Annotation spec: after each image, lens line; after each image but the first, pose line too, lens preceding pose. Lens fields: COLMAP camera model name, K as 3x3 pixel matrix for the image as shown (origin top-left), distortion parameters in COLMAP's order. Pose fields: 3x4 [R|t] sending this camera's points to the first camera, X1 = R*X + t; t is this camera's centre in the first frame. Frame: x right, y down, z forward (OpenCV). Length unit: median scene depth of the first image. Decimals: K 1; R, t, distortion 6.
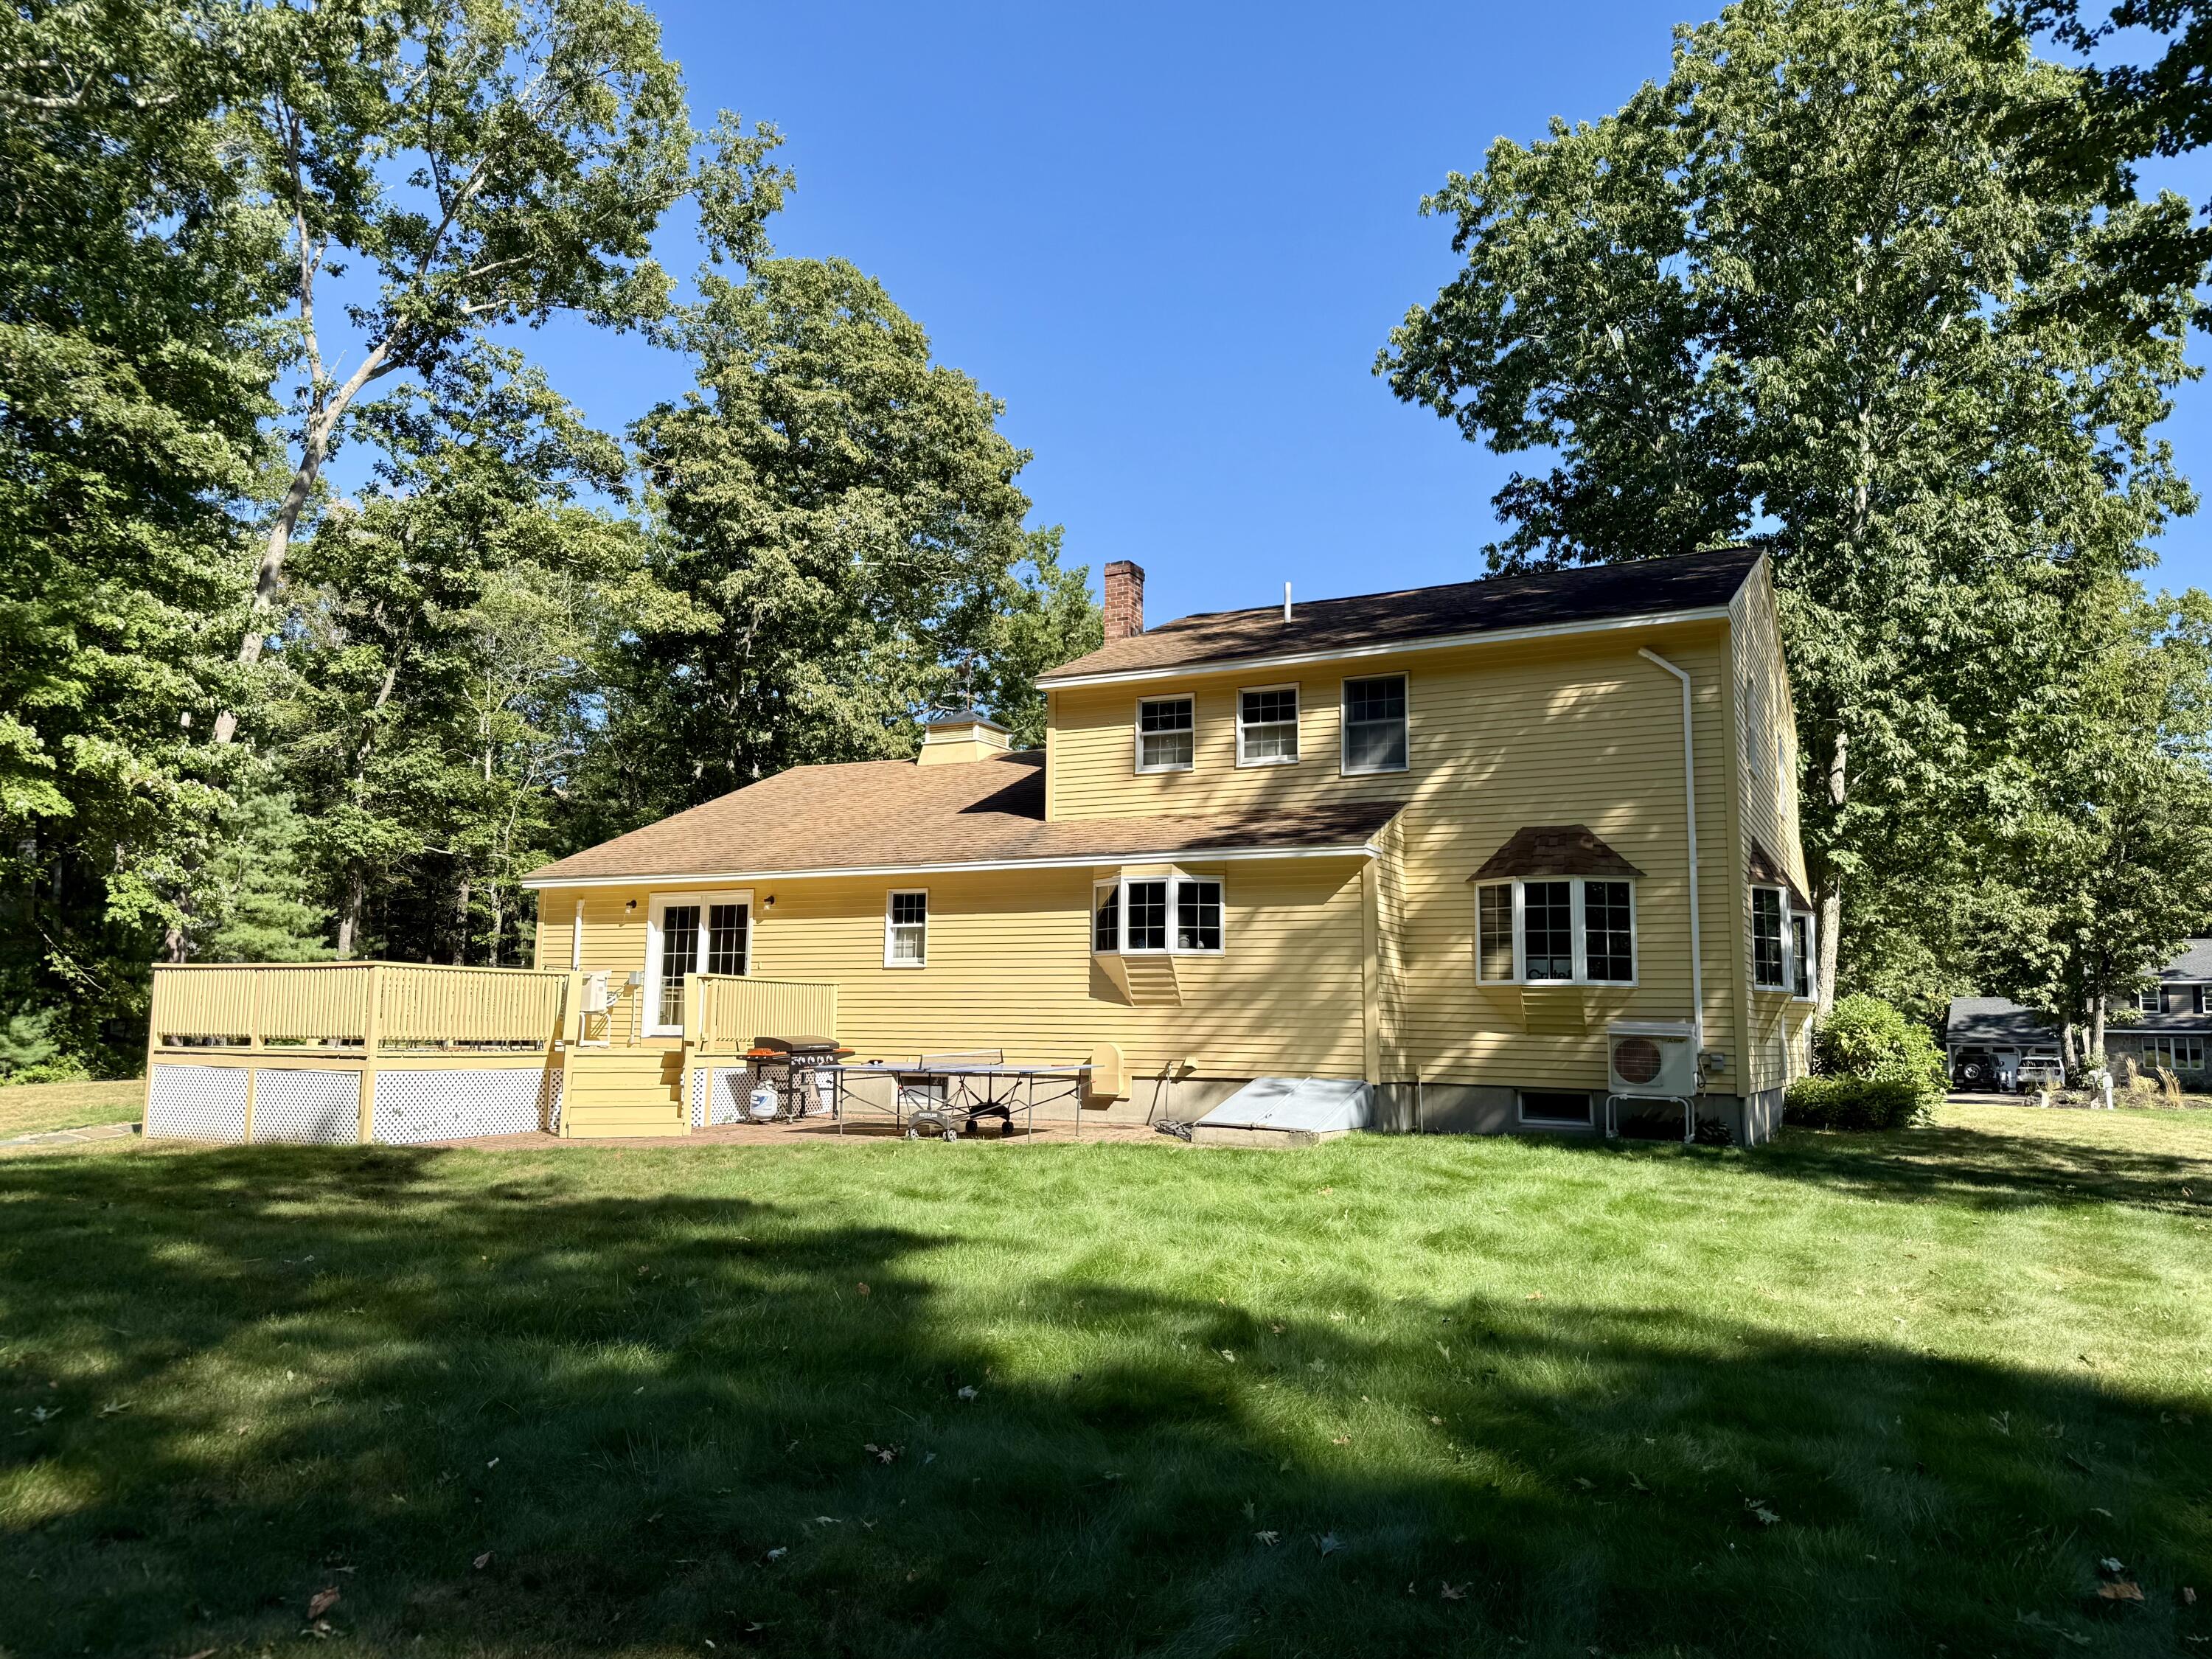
lens RADIAL K [[1596.2, 0, 1106.0], [0, 1596.2, 829.5], [0, 0, 1]] dist [-0.000803, -0.001145]
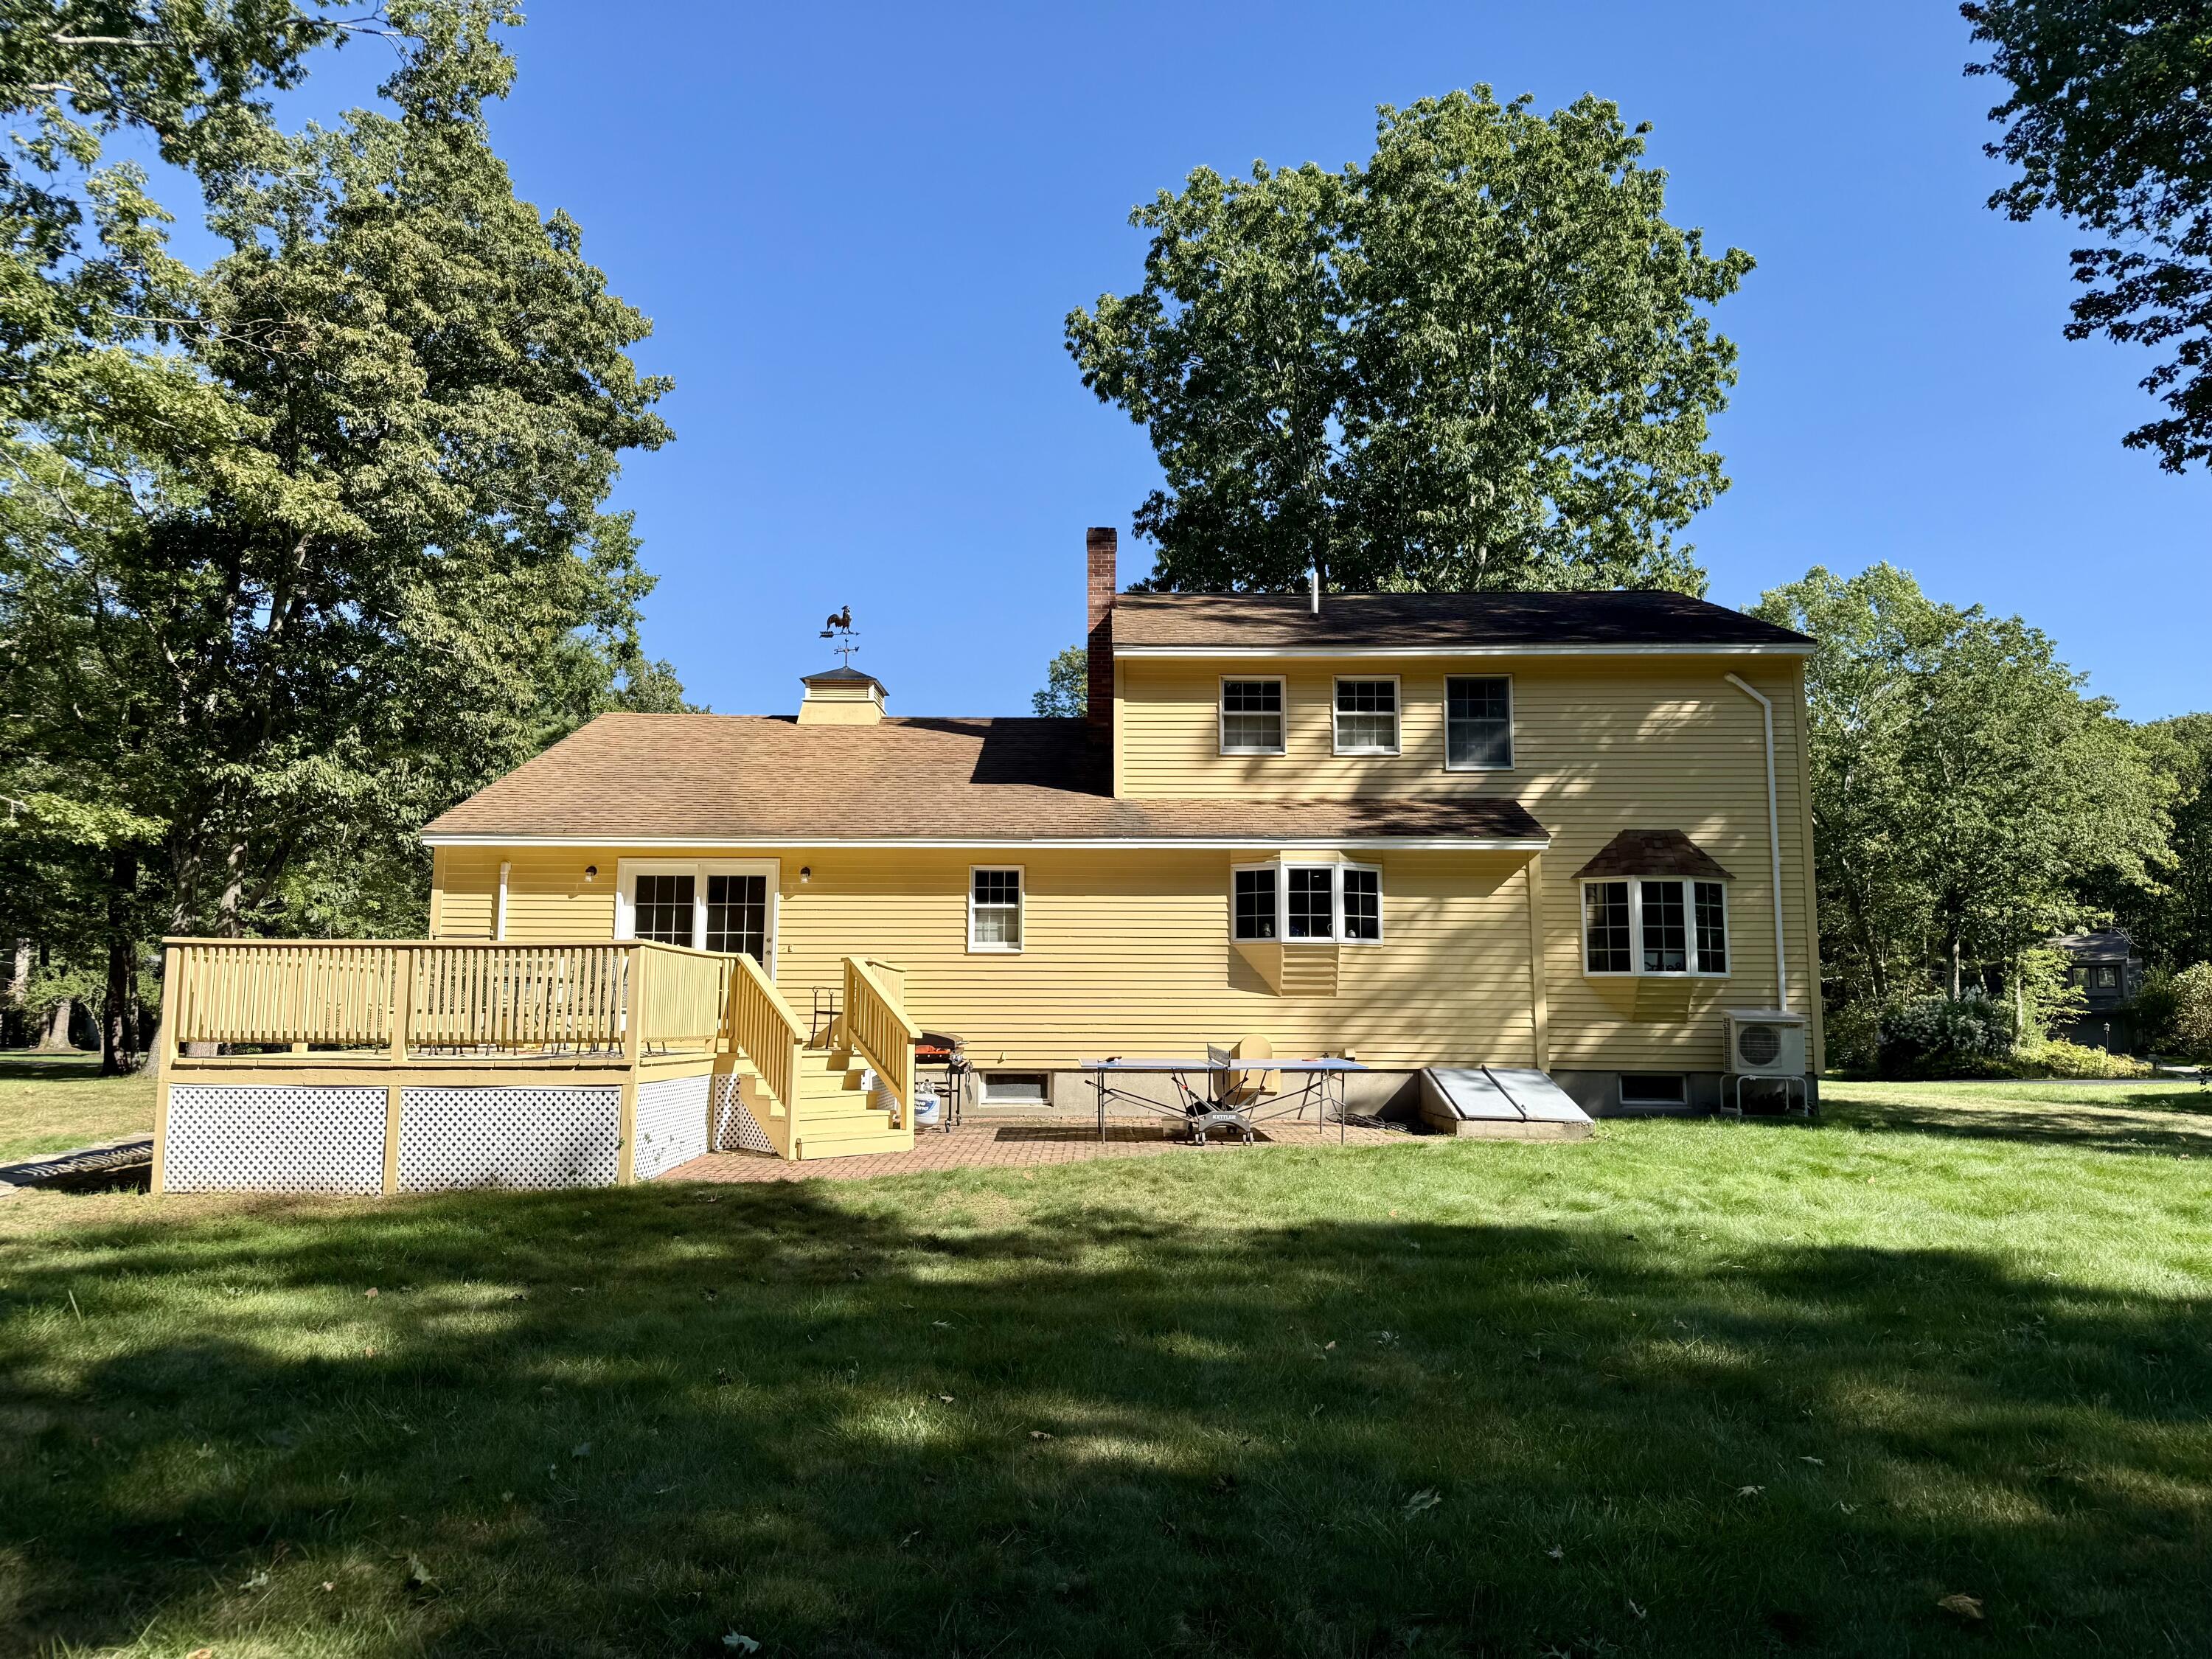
lens RADIAL K [[1596.2, 0, 1106.0], [0, 1596.2, 829.5], [0, 0, 1]] dist [-0.000803, -0.001145]
pose [[0.893141, 0.045807, 0.447438, -0.498304], [-0.049174, 0.998782, -0.004094, 0.018737], [-0.447081, -0.018346, 0.894305, 0.182015]]
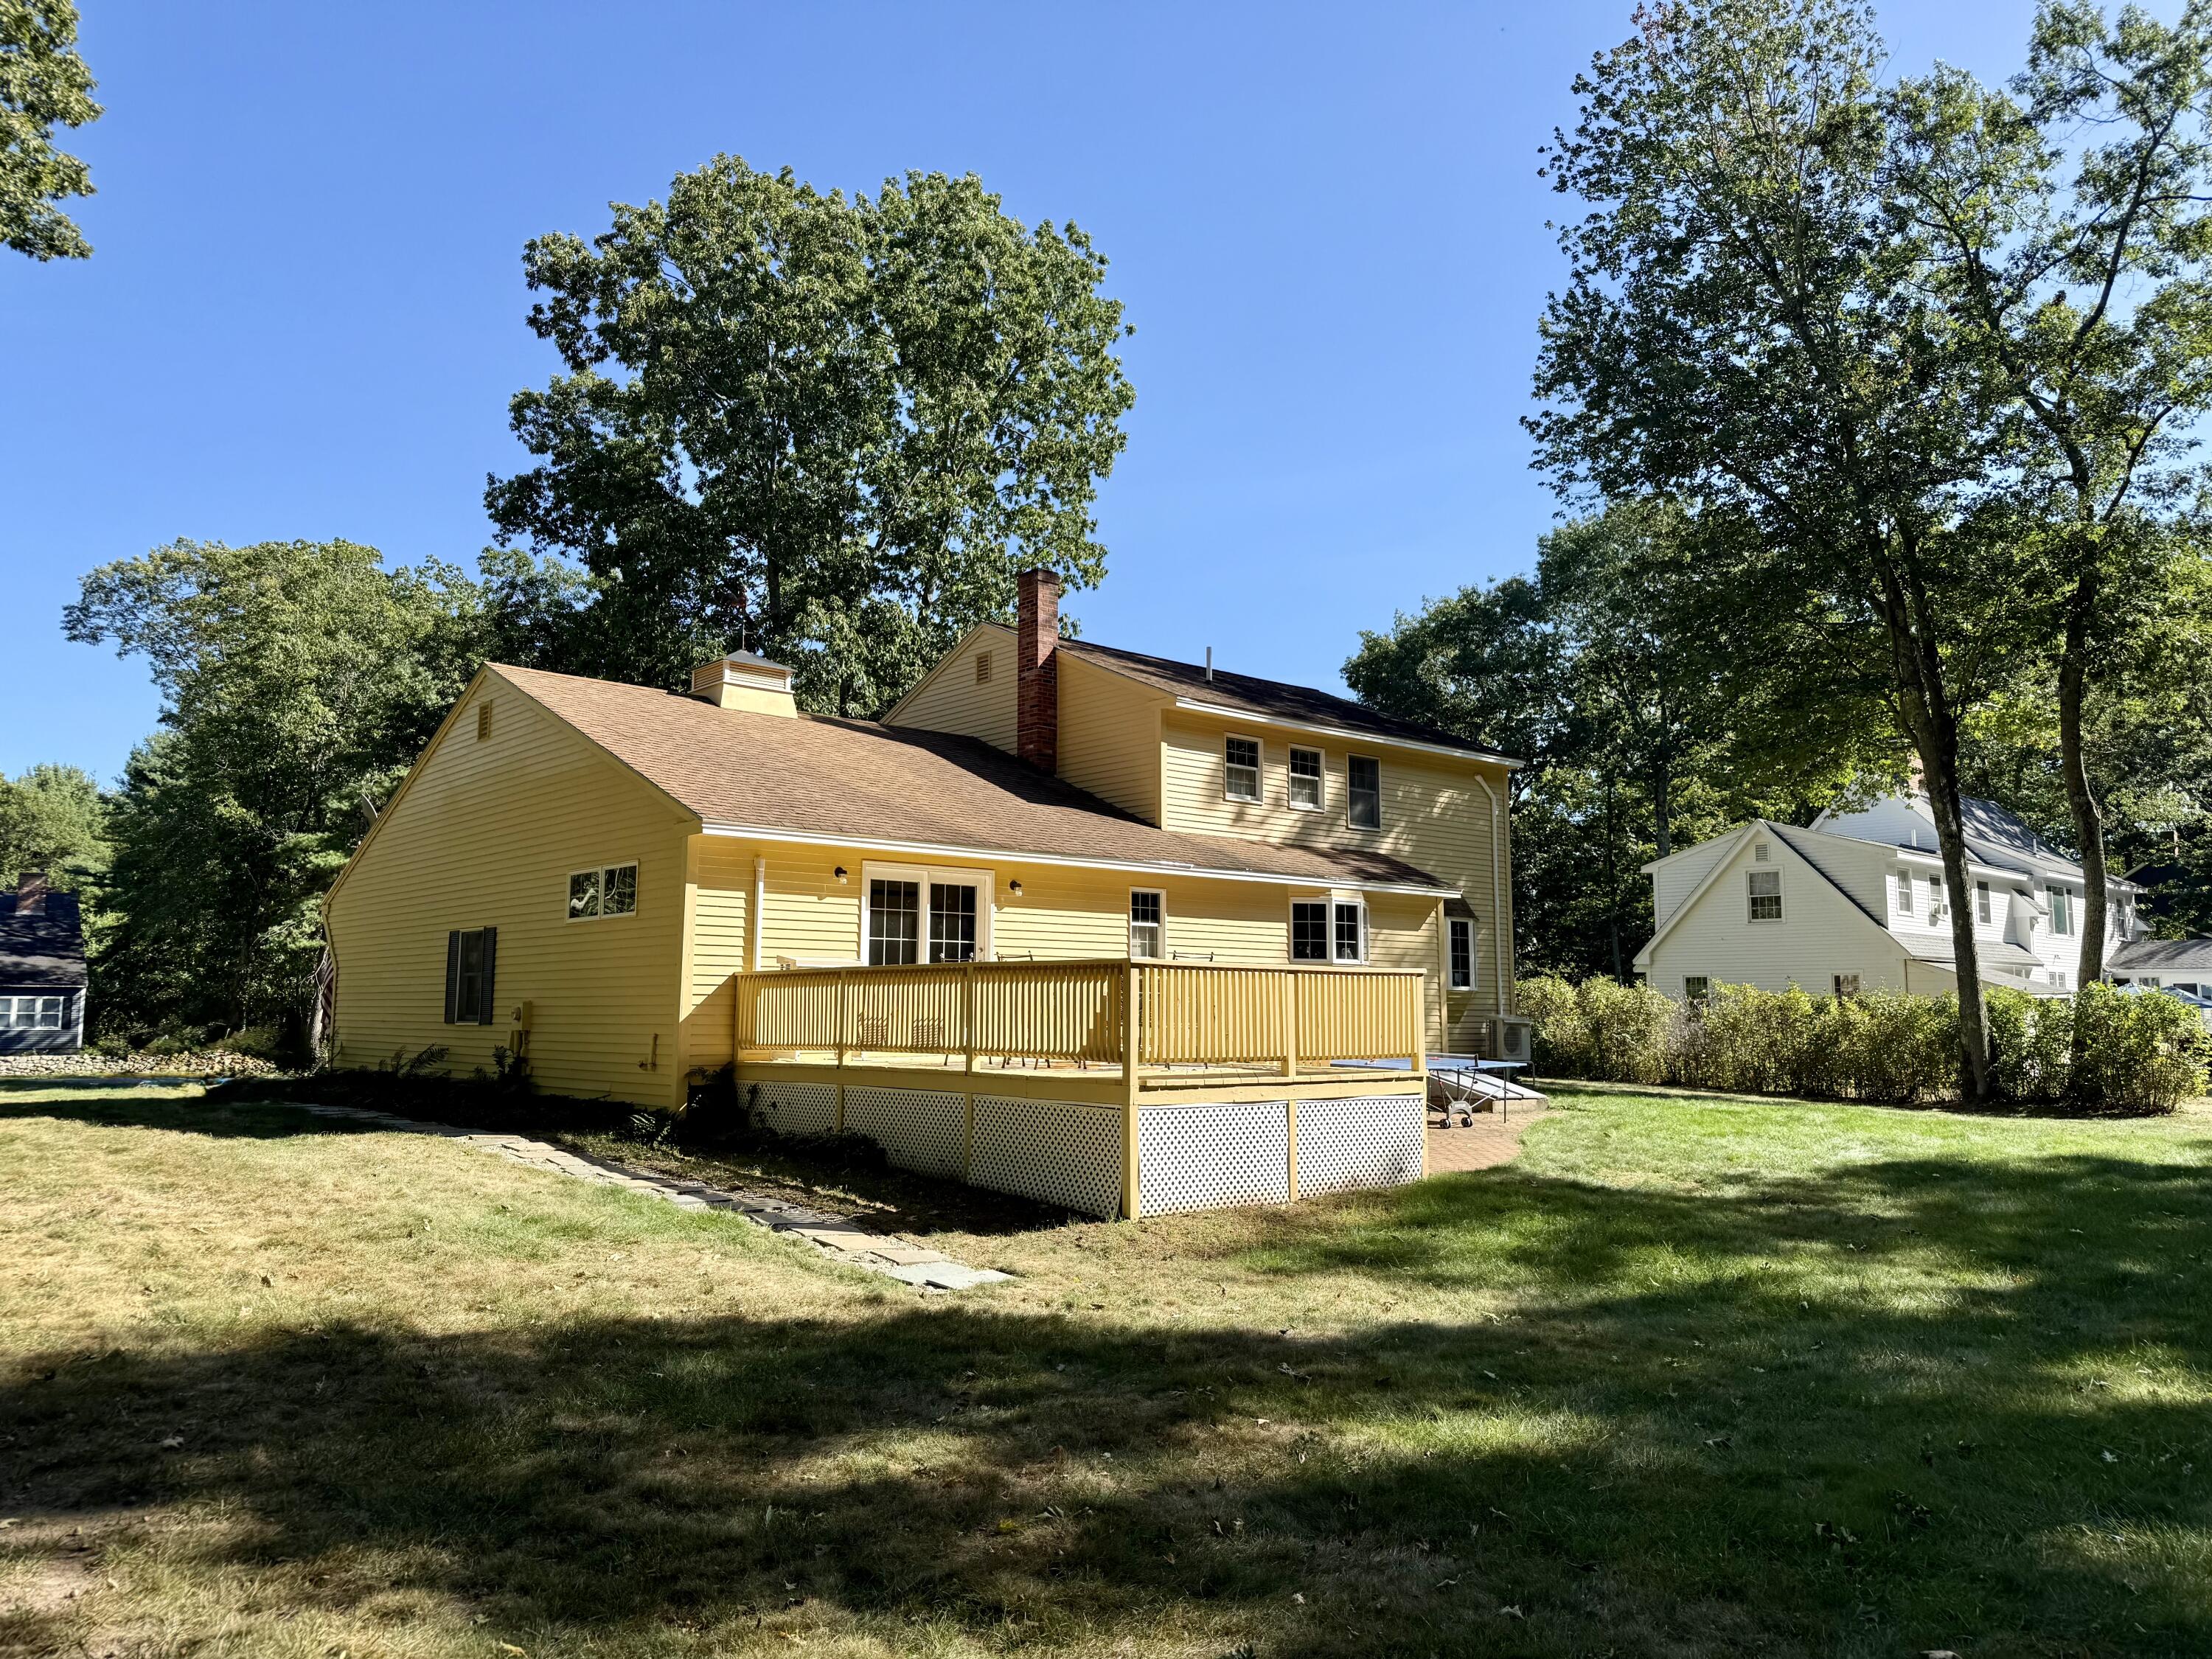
lens RADIAL K [[1596.2, 0, 1106.0], [0, 1596.2, 829.5], [0, 0, 1]] dist [-0.000803, -0.001145]
pose [[0.359751, 0.095043, 0.928195, -1.123234], [-0.115532, 0.991680, -0.056766, 0.064090], [-0.925868, -0.086814, 0.367739, 0.699178]]
